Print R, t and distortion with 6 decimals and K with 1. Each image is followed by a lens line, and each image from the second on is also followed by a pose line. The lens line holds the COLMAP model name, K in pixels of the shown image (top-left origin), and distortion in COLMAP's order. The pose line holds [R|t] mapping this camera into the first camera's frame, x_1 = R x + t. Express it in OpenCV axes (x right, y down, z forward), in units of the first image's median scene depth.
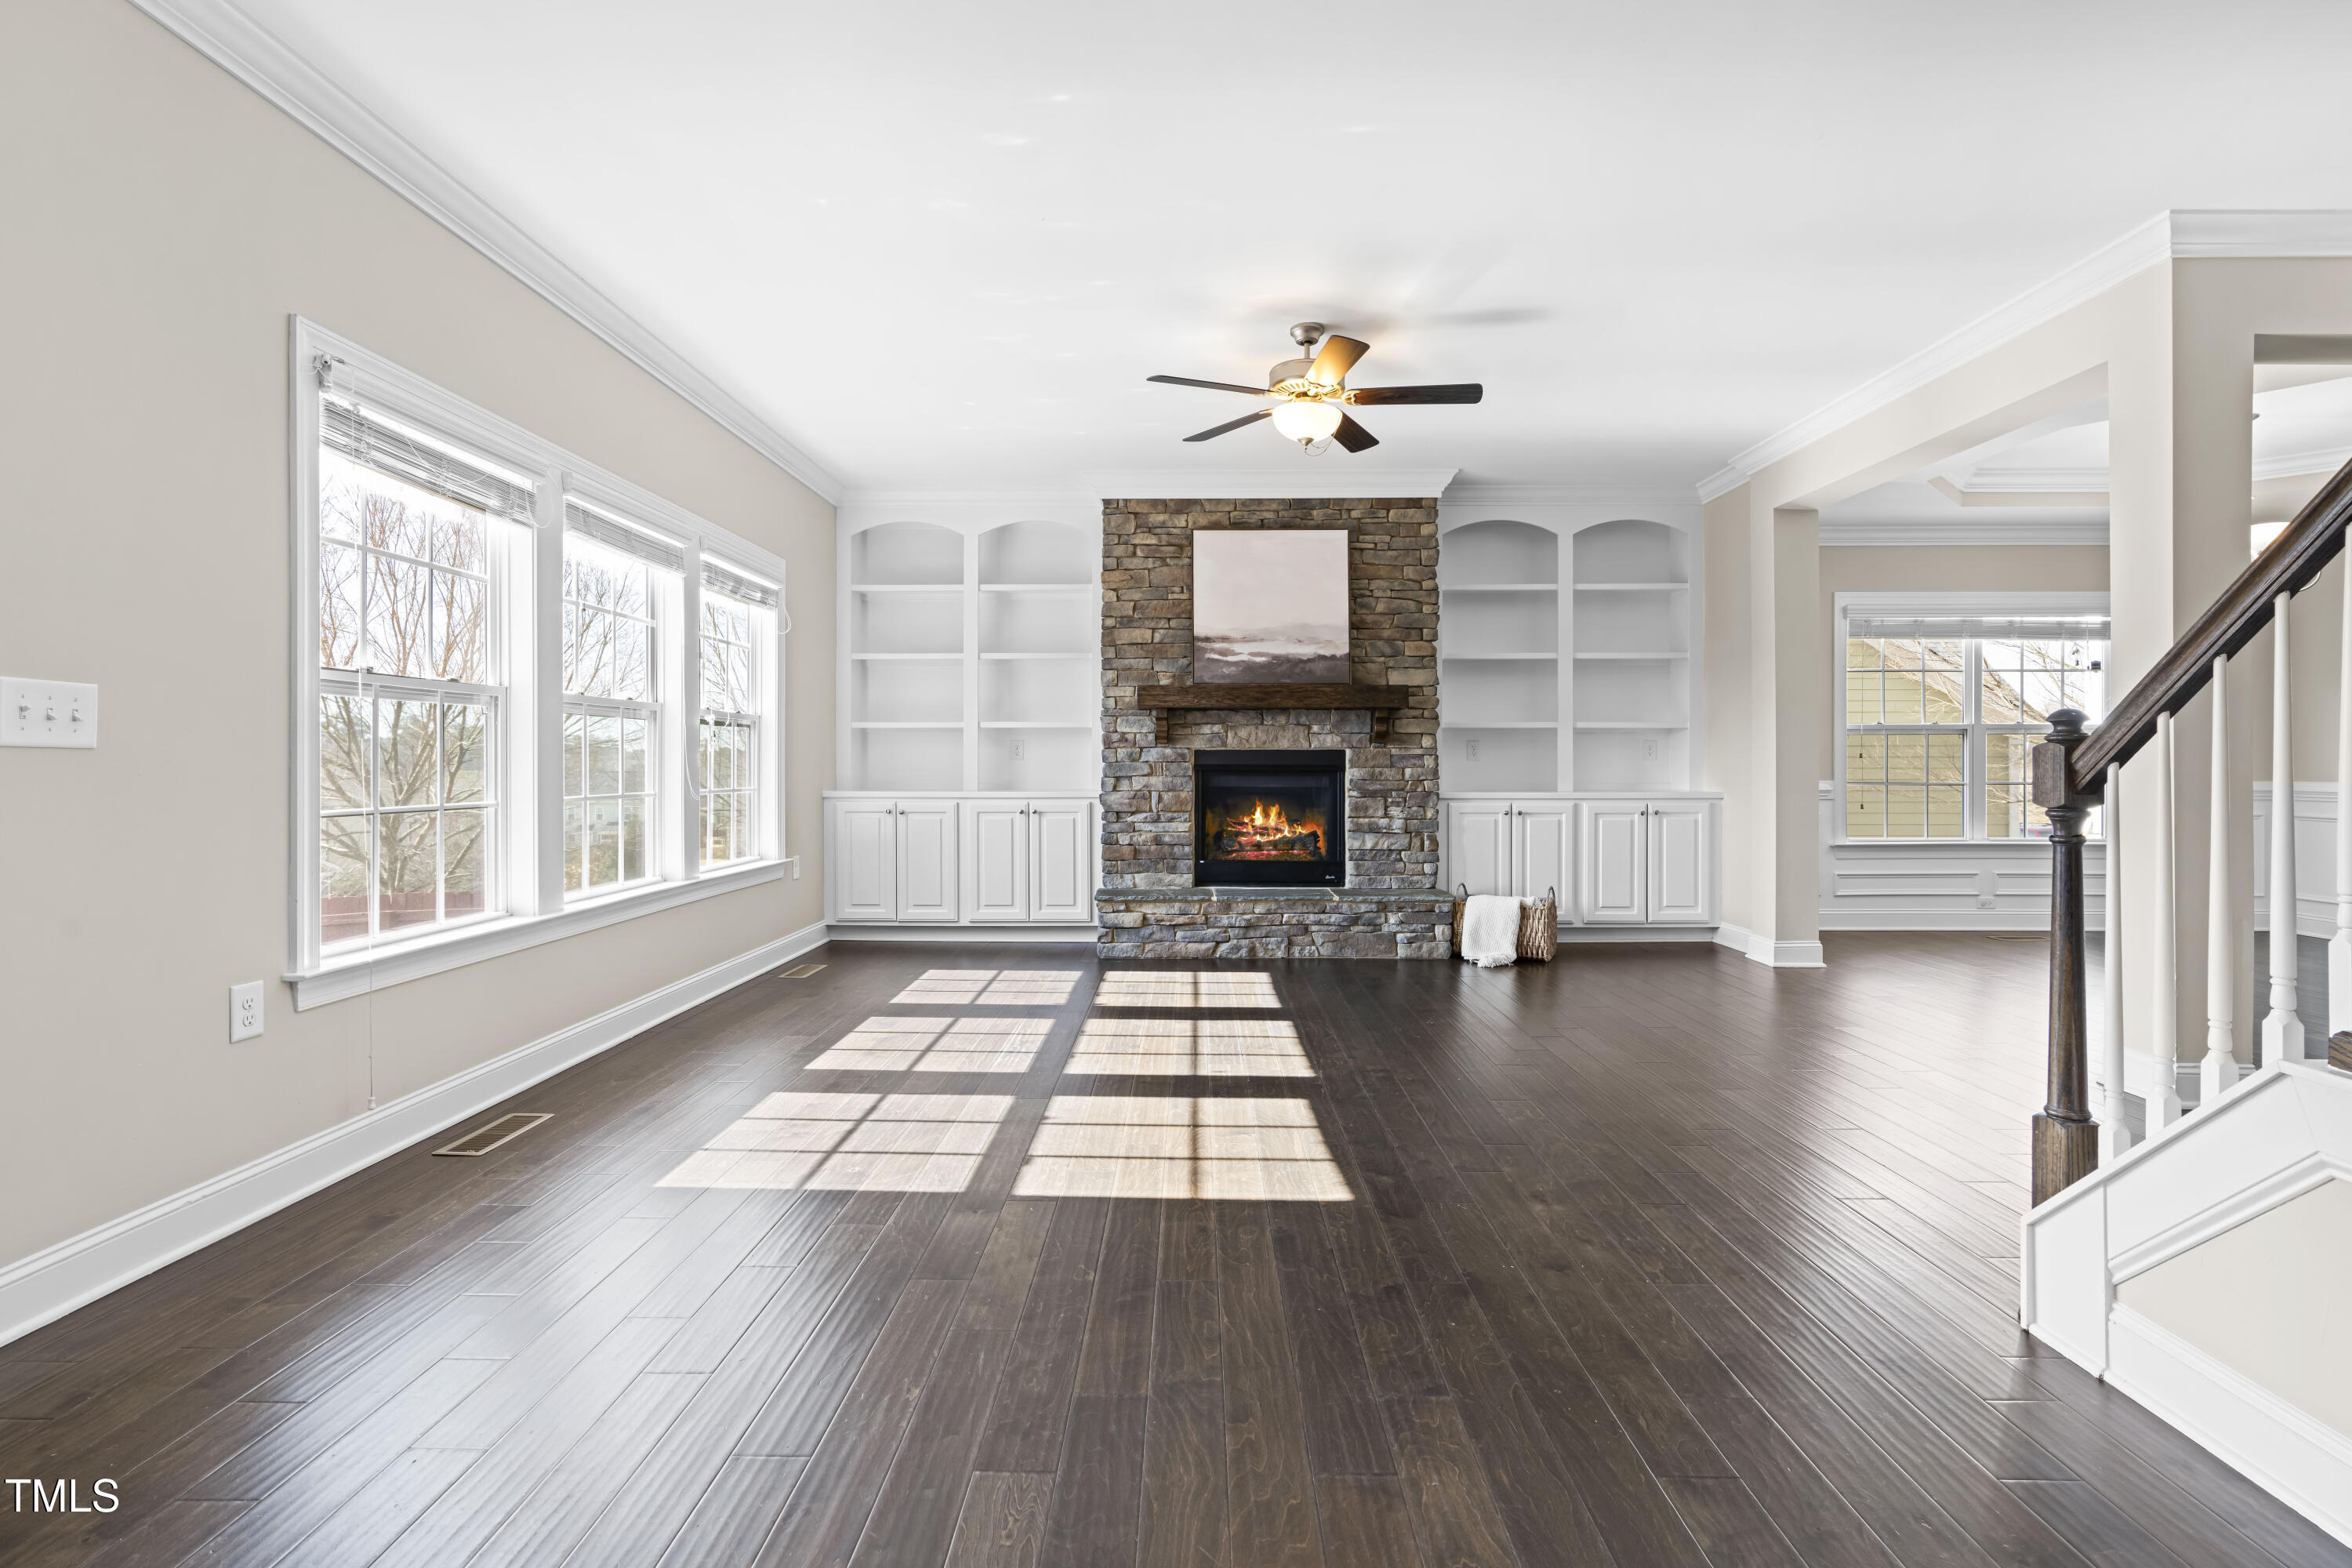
lens RADIAL K [[1069.4, 0, 1177.5], [0, 1069.4, 764.4], [0, 0, 1]] dist [-0.006506, 0.000291]
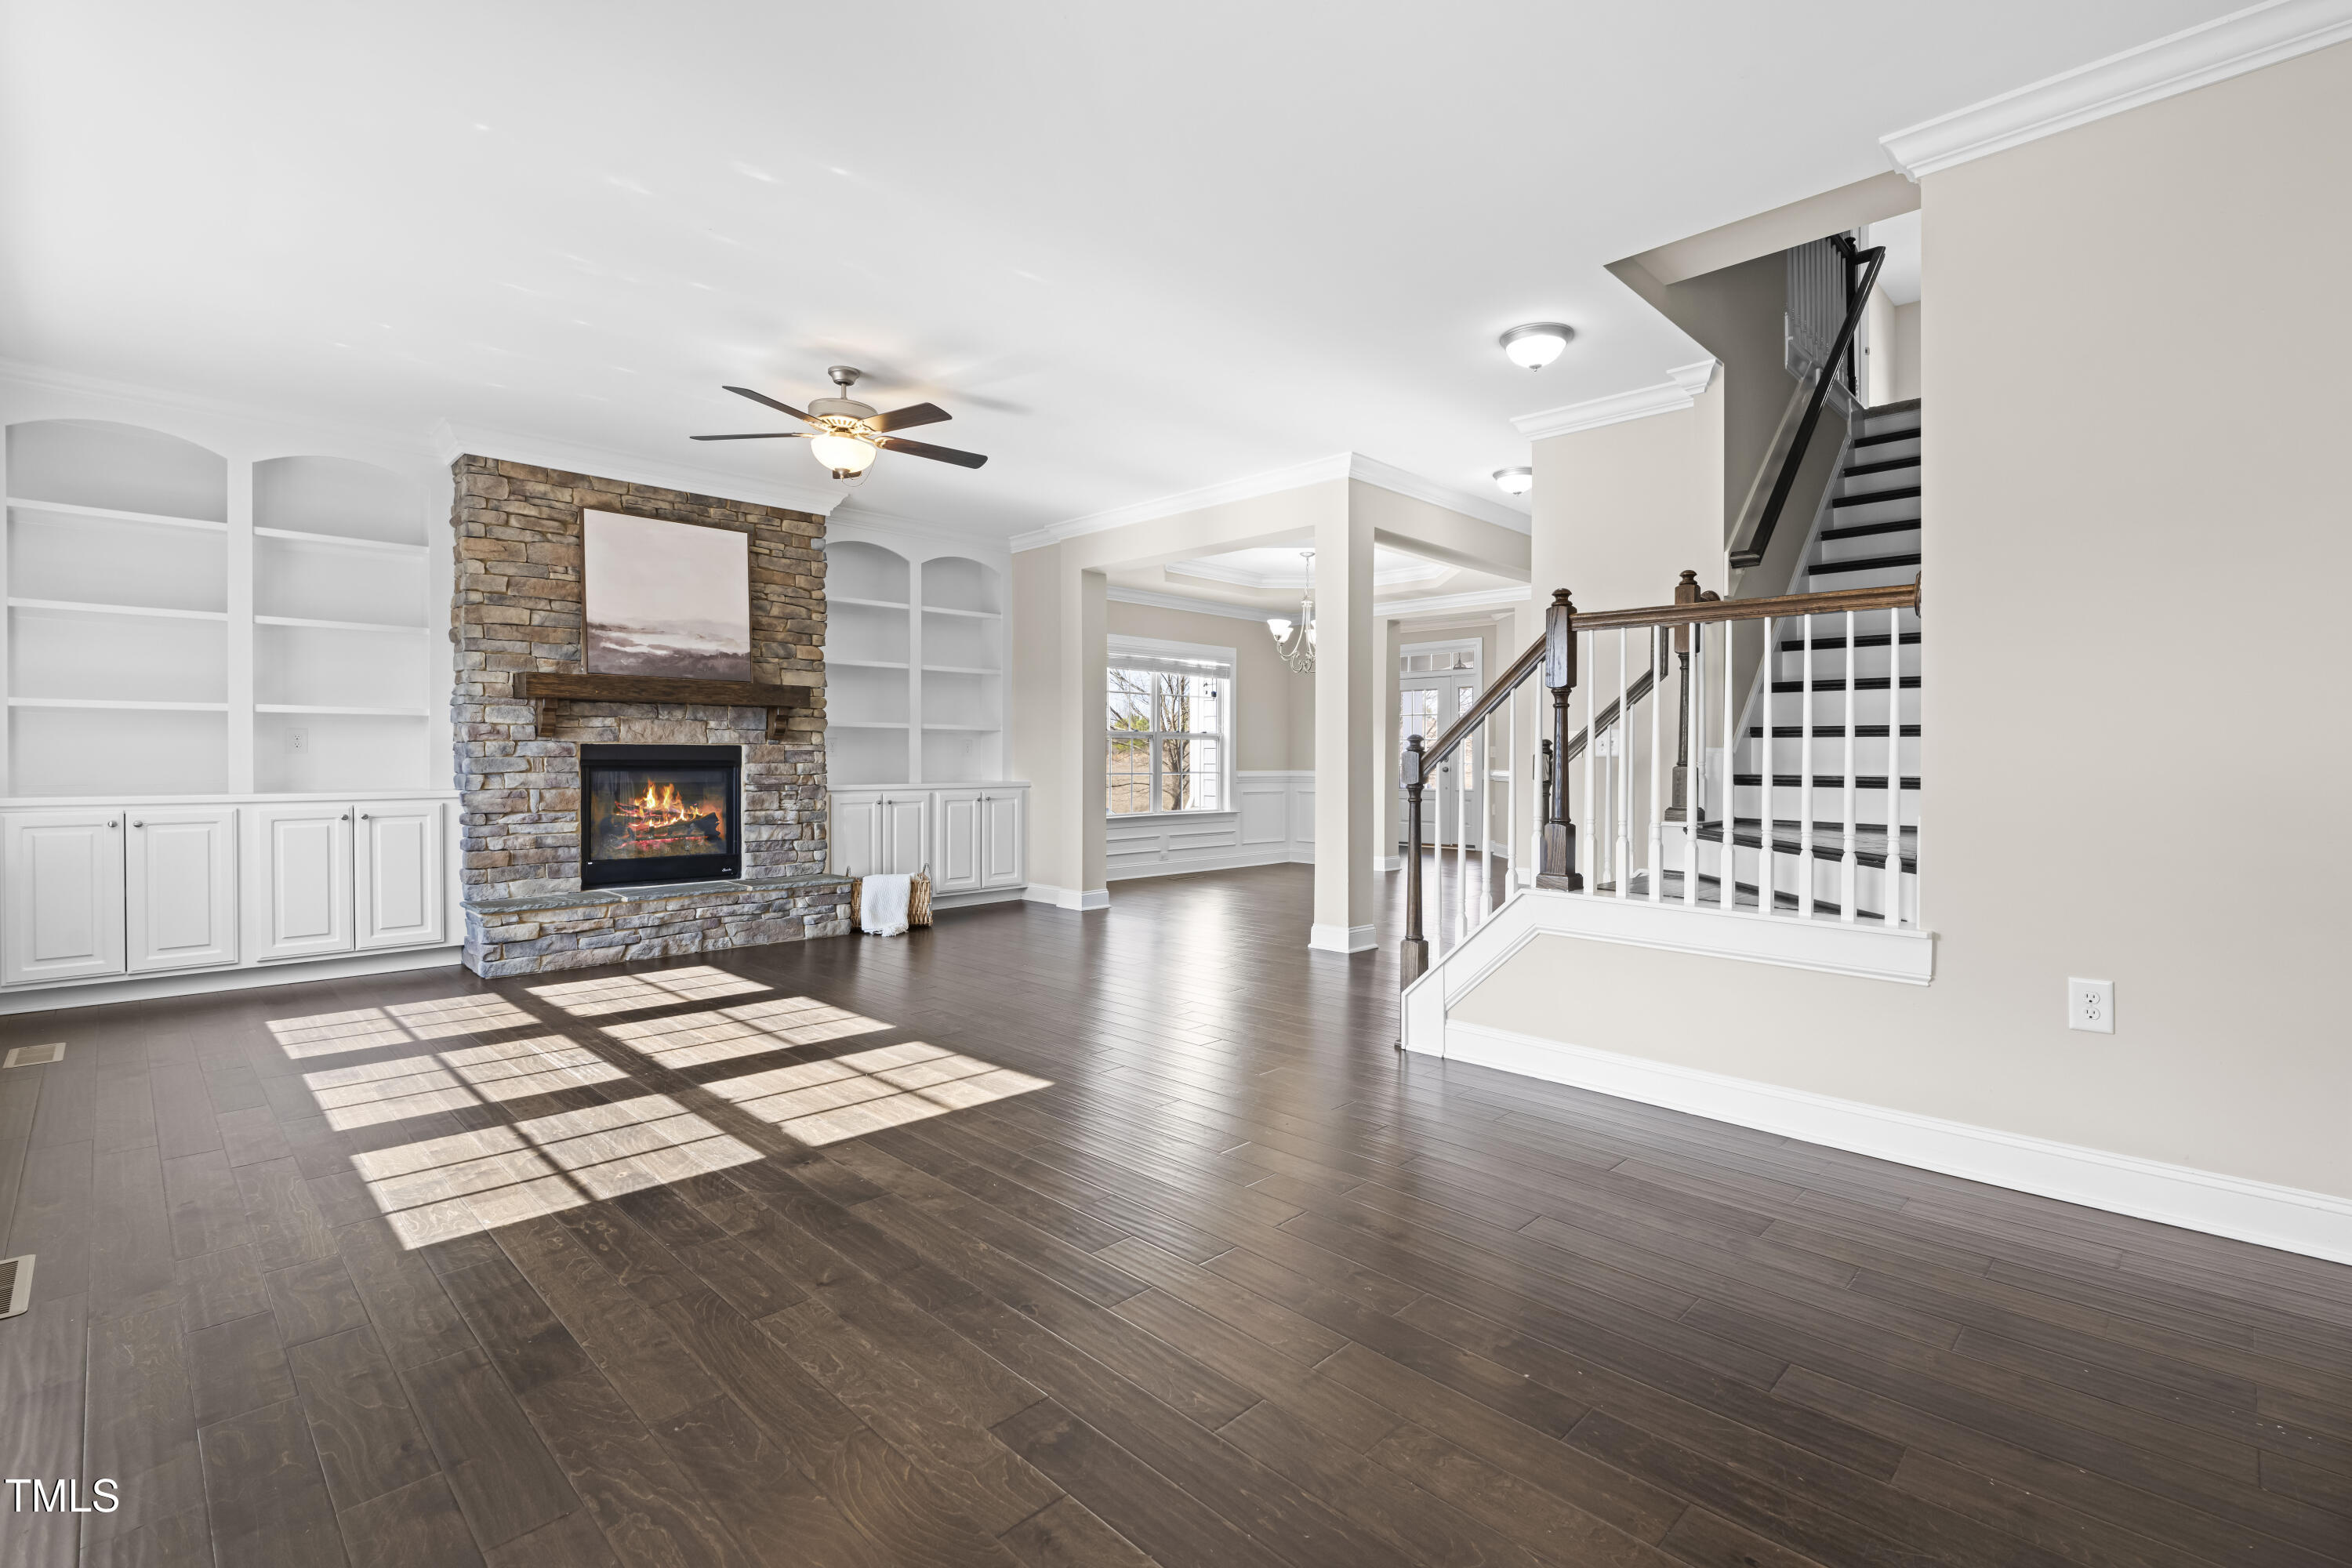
lens RADIAL K [[1073.2, 0, 1179.3], [0, 1073.2, 768.3], [0, 0, 1]] dist [-0.003722, 0.000030]
pose [[0.693293, -0.004597, 0.720641, -0.297577], [-0.002881, 0.999954, 0.009151, -0.002459], [-0.720650, -0.008421, 0.693248, -0.023176]]
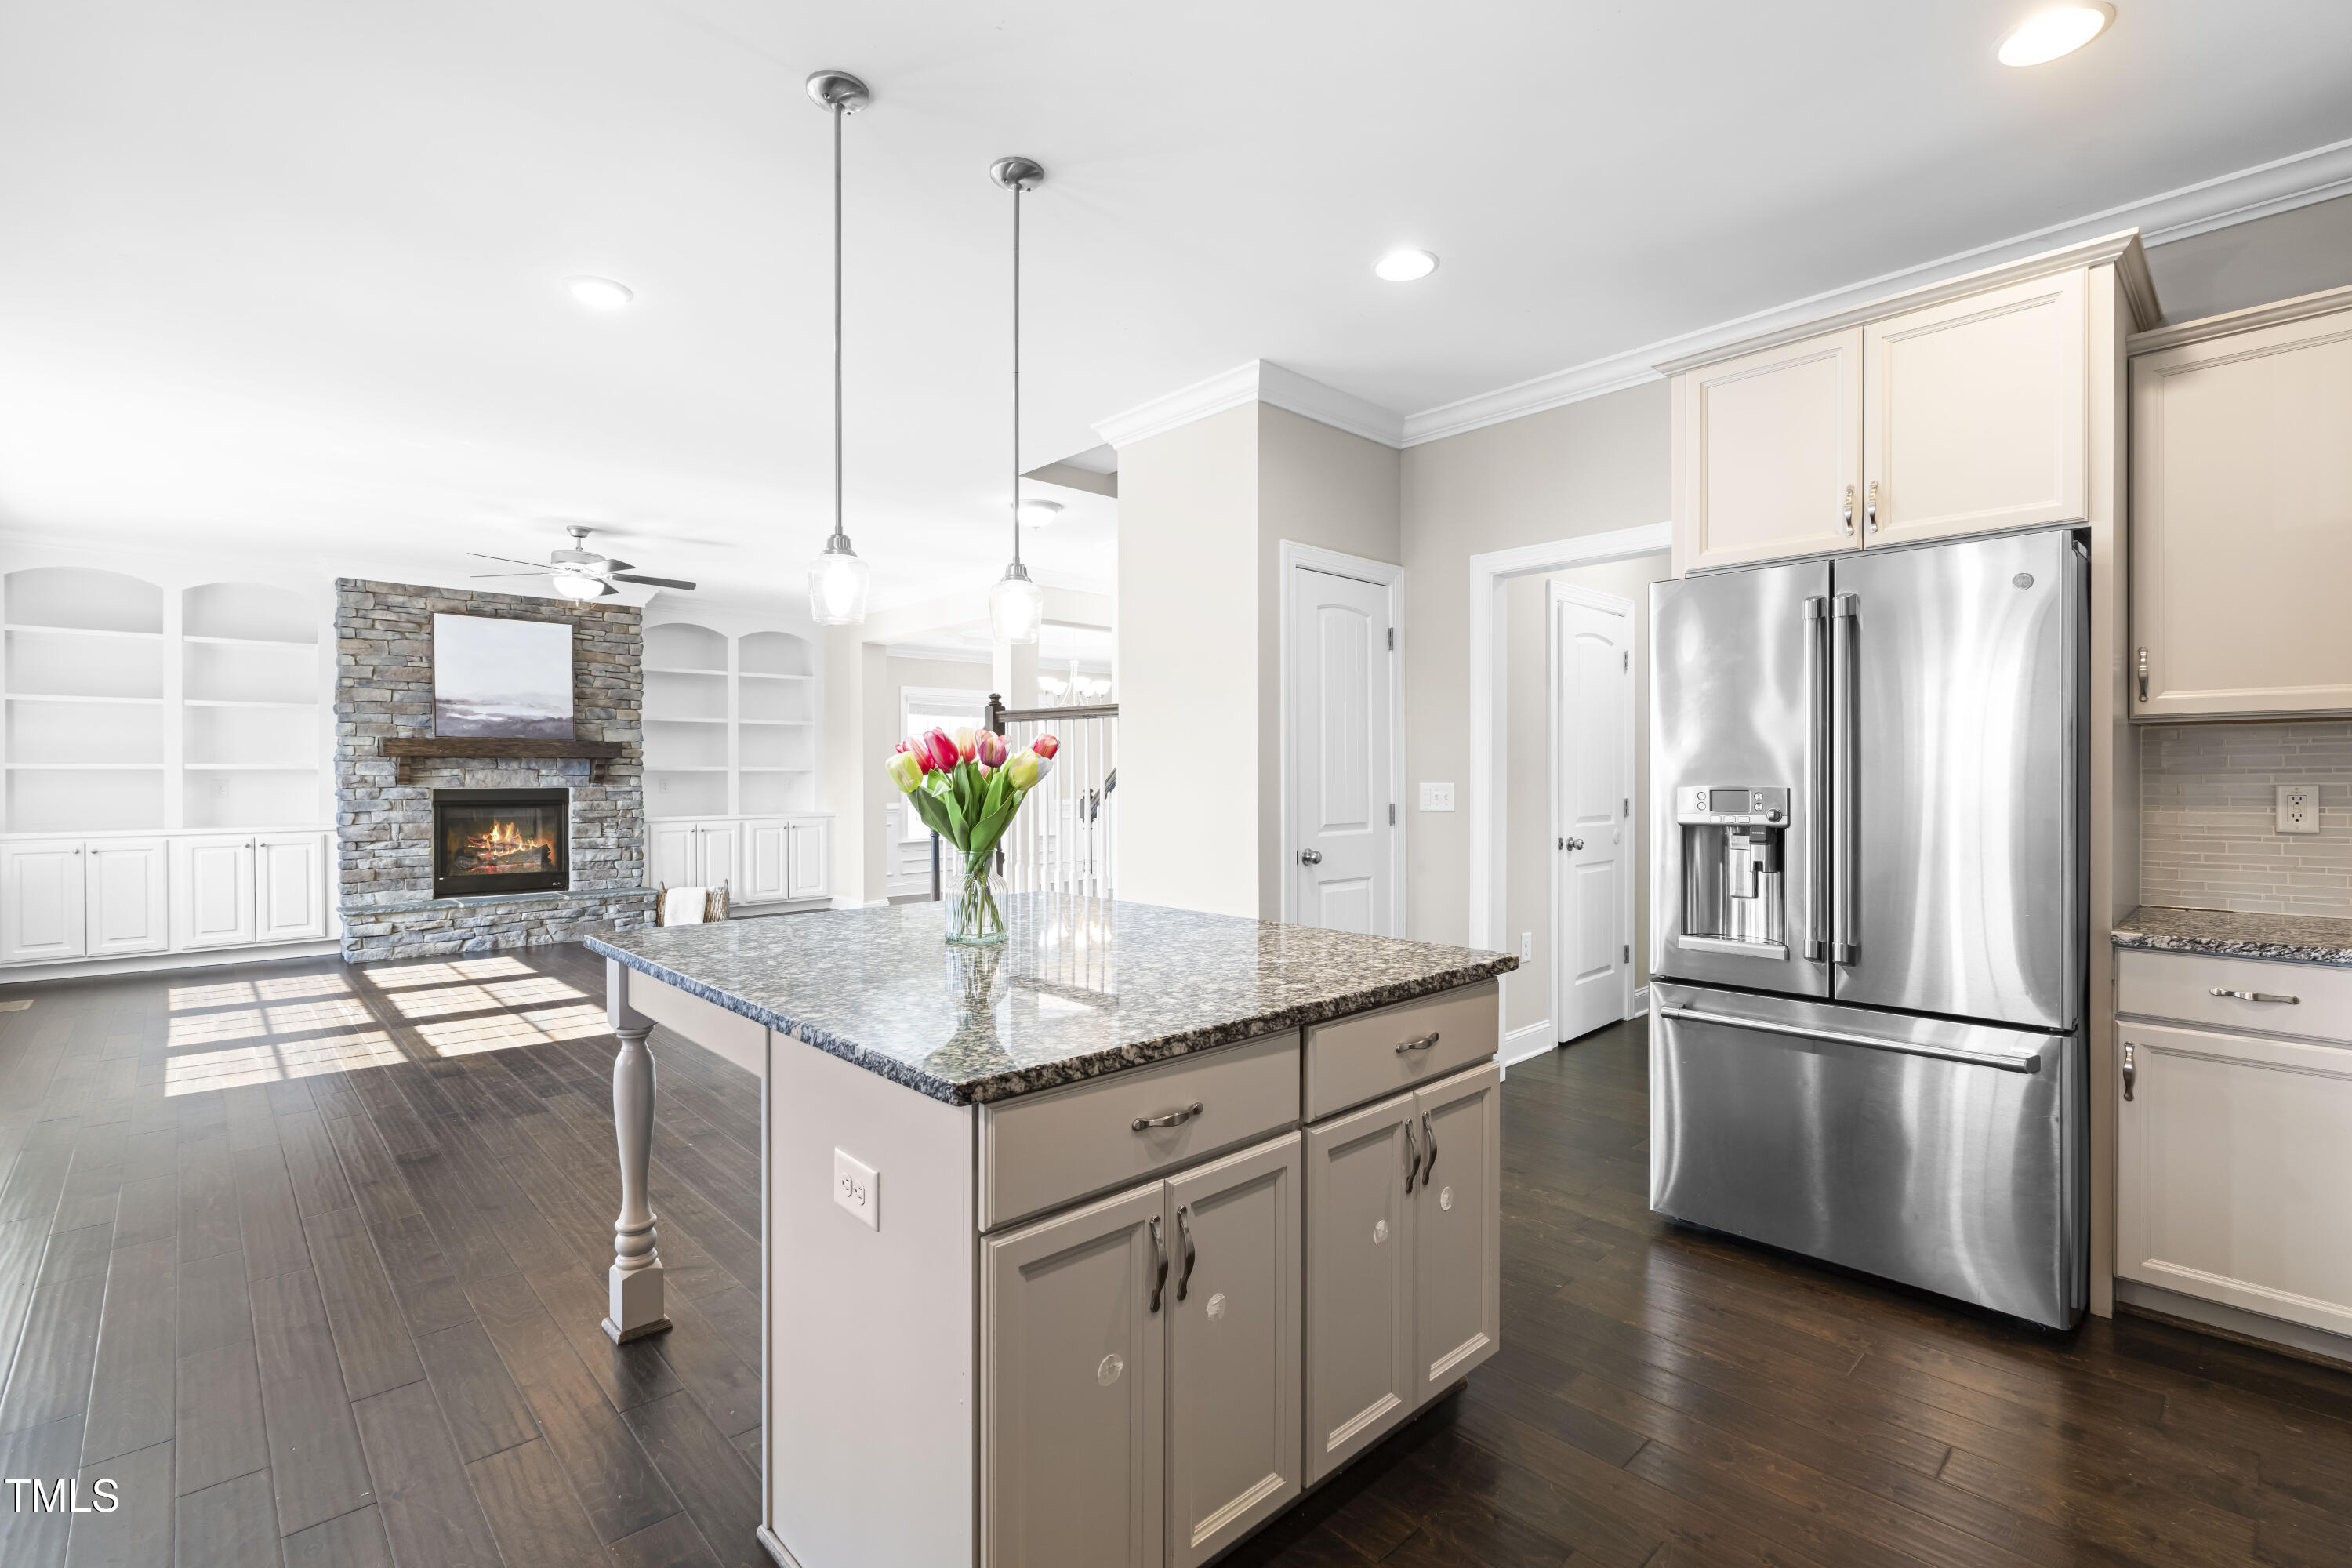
lens RADIAL K [[1060.2, 0, 1179.7], [0, 1060.2, 780.8], [0, 0, 1]] dist [-0.008160, 0.000250]
pose [[0.714901, -0.004696, 0.699210, -0.223226], [0.000337, 0.999980, 0.006372, -0.031008], [-0.699226, -0.004320, 0.714888, -0.485005]]
